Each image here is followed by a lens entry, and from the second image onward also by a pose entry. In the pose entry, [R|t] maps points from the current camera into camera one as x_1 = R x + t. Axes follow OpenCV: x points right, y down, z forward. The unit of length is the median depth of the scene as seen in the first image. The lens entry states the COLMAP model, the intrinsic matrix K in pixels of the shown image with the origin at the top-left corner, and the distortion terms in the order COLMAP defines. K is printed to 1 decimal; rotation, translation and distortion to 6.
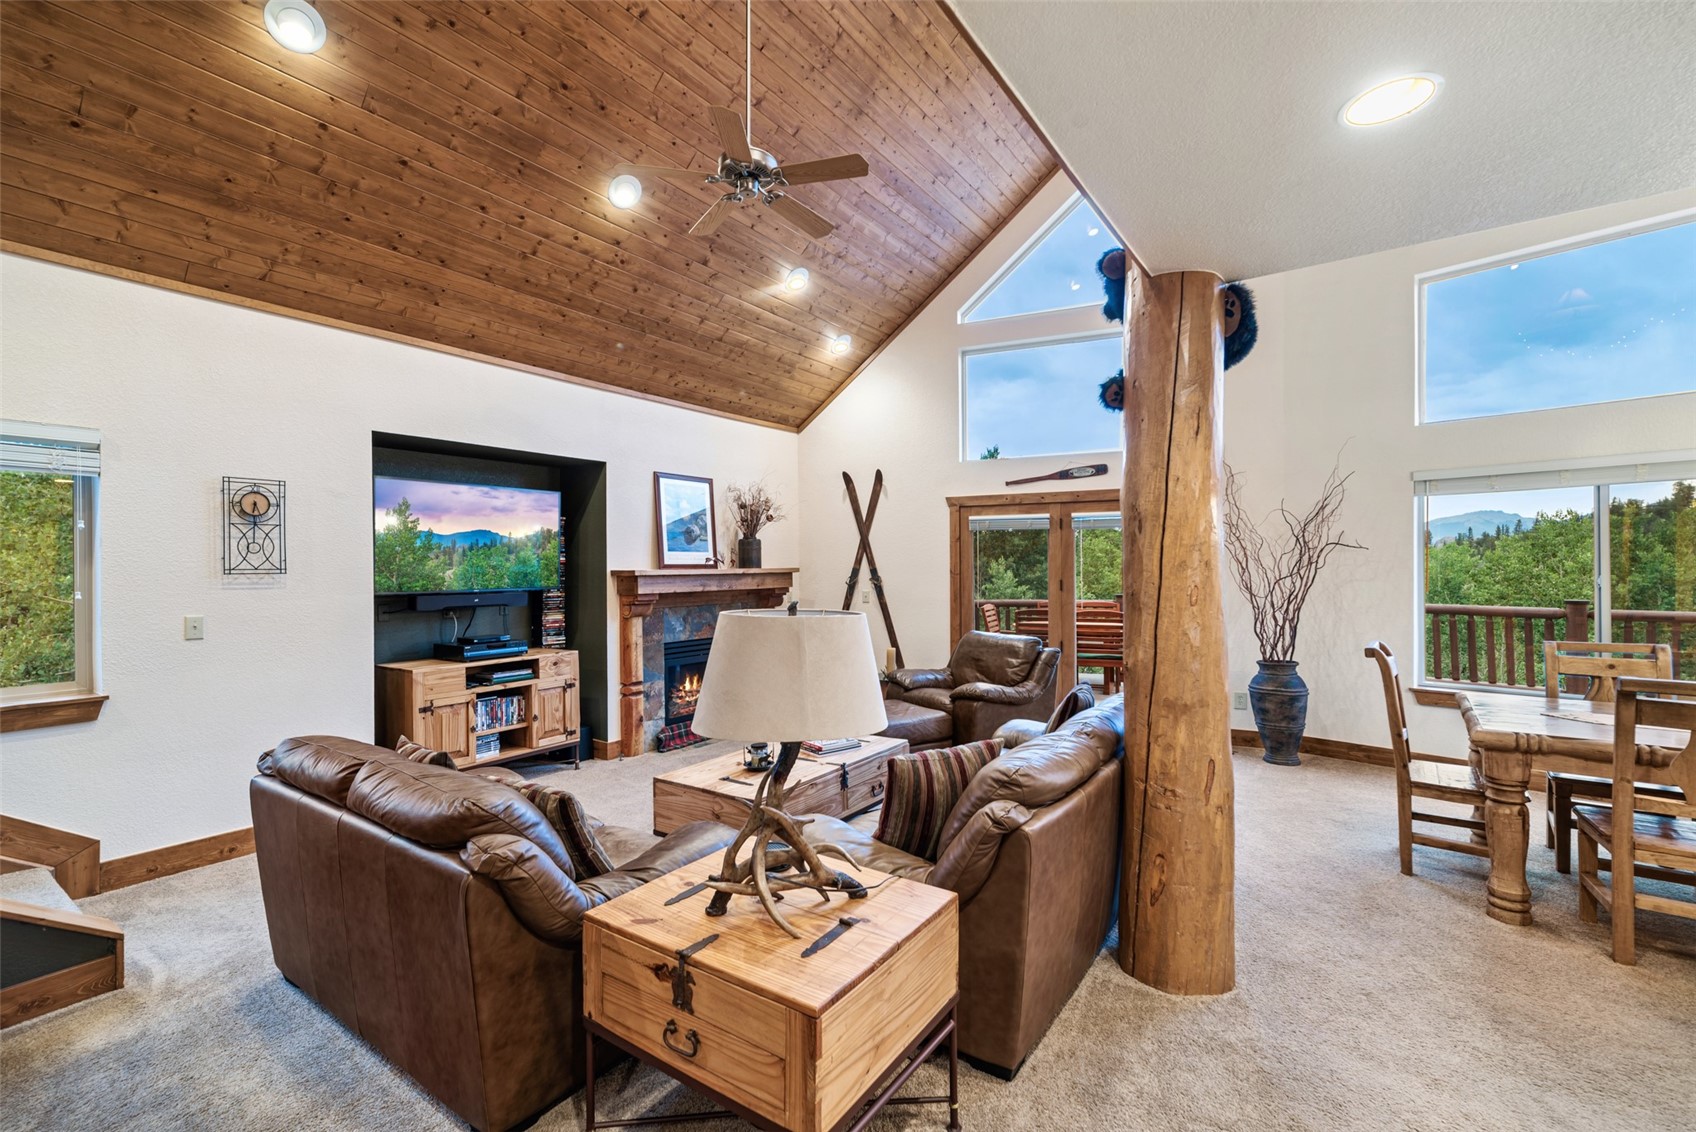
lens RADIAL K [[733.7, 0, 849.4], [0, 733.7, 566.4], [0, 0, 1]] dist [0.001664, 0.000311]
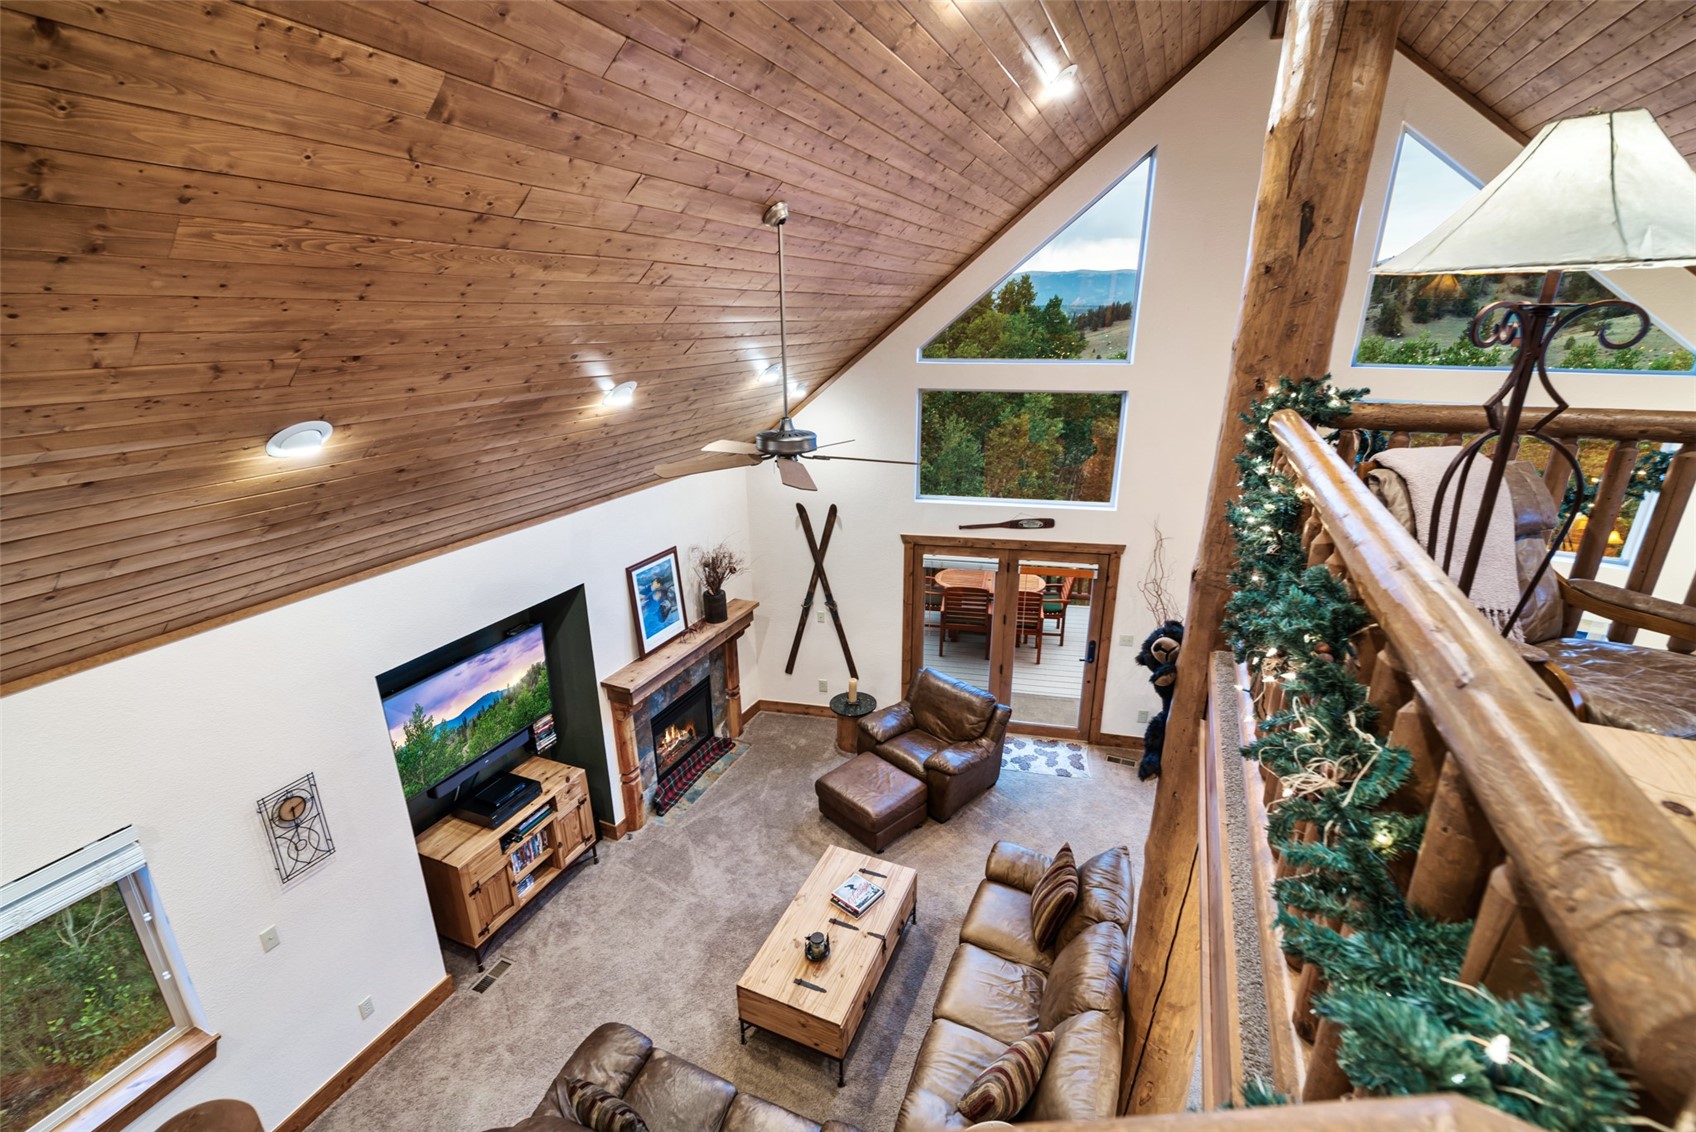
lens RADIAL K [[733.7, 0, 859.6], [0, 733.7, 594.0], [0, 0, 1]] dist [0.001664, 0.000311]
pose [[0.980401, -0.064122, 0.186286, -0.150923], [0.000796, 0.946834, 0.321723, -0.423920], [-0.197011, -0.315269, 0.928327, 0.025385]]
